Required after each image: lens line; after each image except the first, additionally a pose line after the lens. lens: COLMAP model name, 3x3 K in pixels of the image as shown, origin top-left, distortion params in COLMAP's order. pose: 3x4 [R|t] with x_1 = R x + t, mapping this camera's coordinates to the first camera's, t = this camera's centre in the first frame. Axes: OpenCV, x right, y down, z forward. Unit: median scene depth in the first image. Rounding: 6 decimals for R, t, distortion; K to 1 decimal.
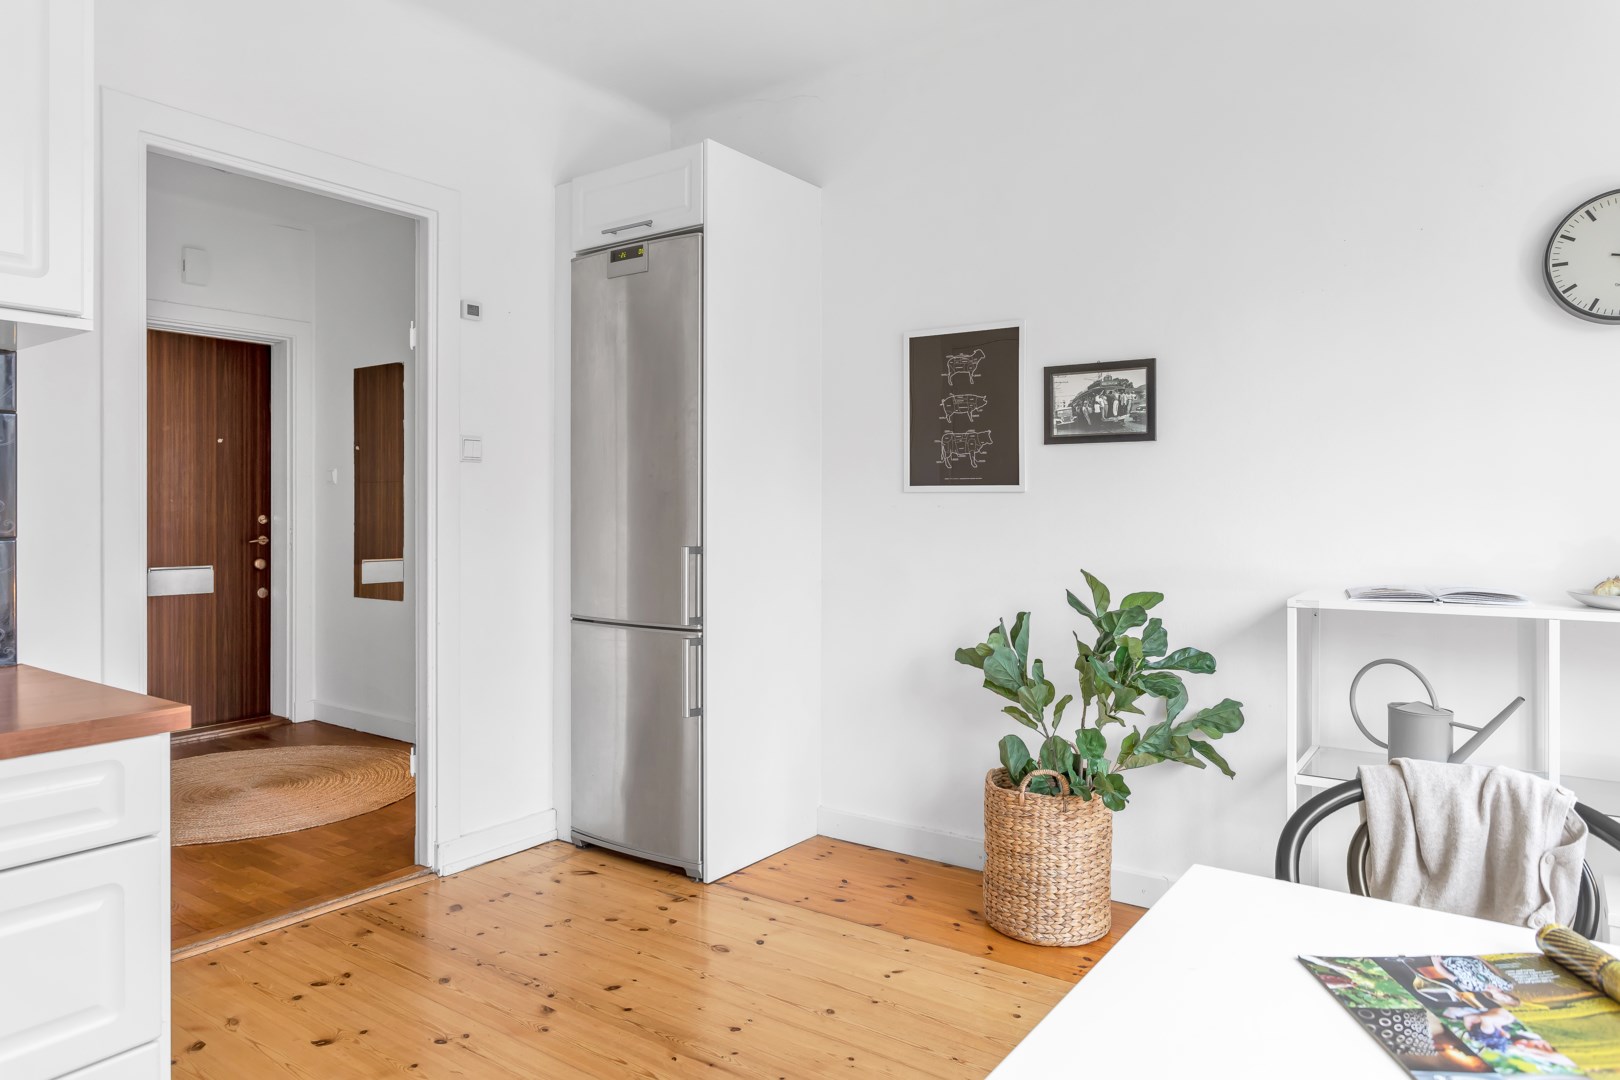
lens RADIAL K [[1032.2, 0, 811.3], [0, 1032.2, 522.1], [0, 0, 1]] dist [-0.005333, -0.001396]
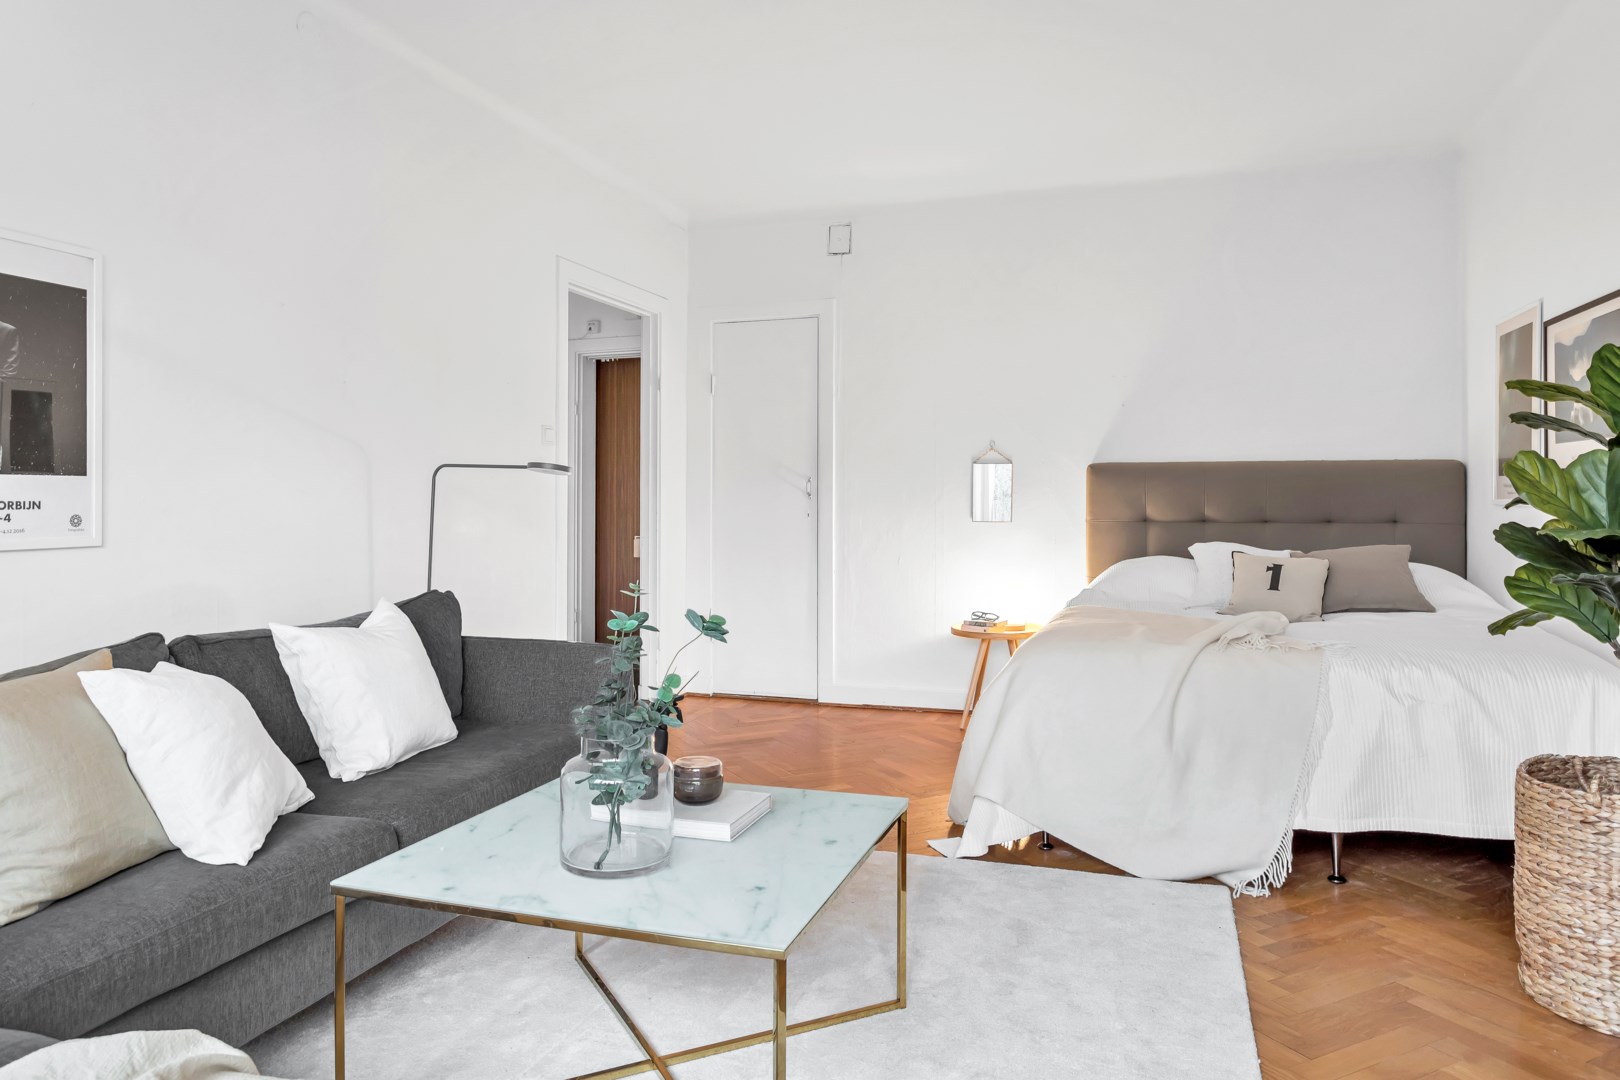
lens RADIAL K [[1032.2, 0, 811.3], [0, 1032.2, 522.1], [0, 0, 1]] dist [-0.005333, -0.001396]
pose [[0.297316, 0.024315, -0.954470, 0.711985], [0.011256, 0.999517, 0.028969, -0.009357], [0.954713, -0.019357, 0.296898, 0.783105]]
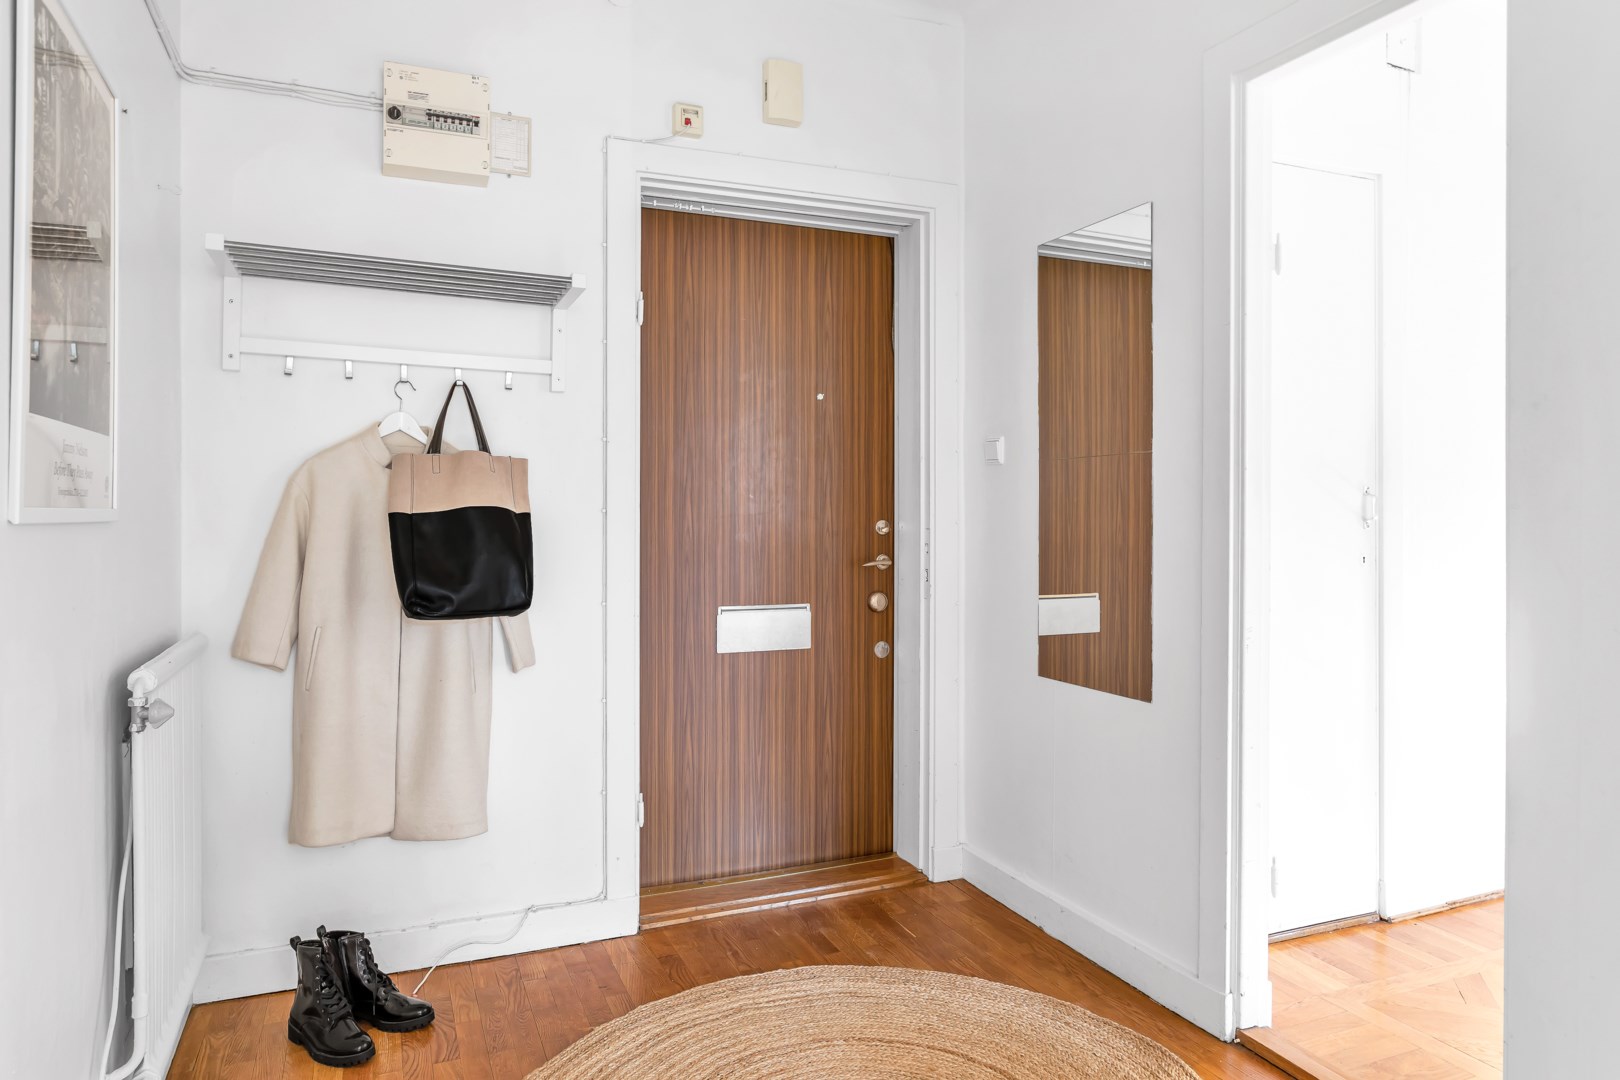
lens RADIAL K [[1032.2, 0, 811.3], [0, 1032.2, 522.1], [0, 0, 1]] dist [-0.005333, -0.001396]
pose [[0.864611, 0.004830, -0.502419, -0.272488], [-0.000969, 0.999968, 0.007945, -0.010352], [0.502441, -0.006383, 0.864588, 0.470866]]
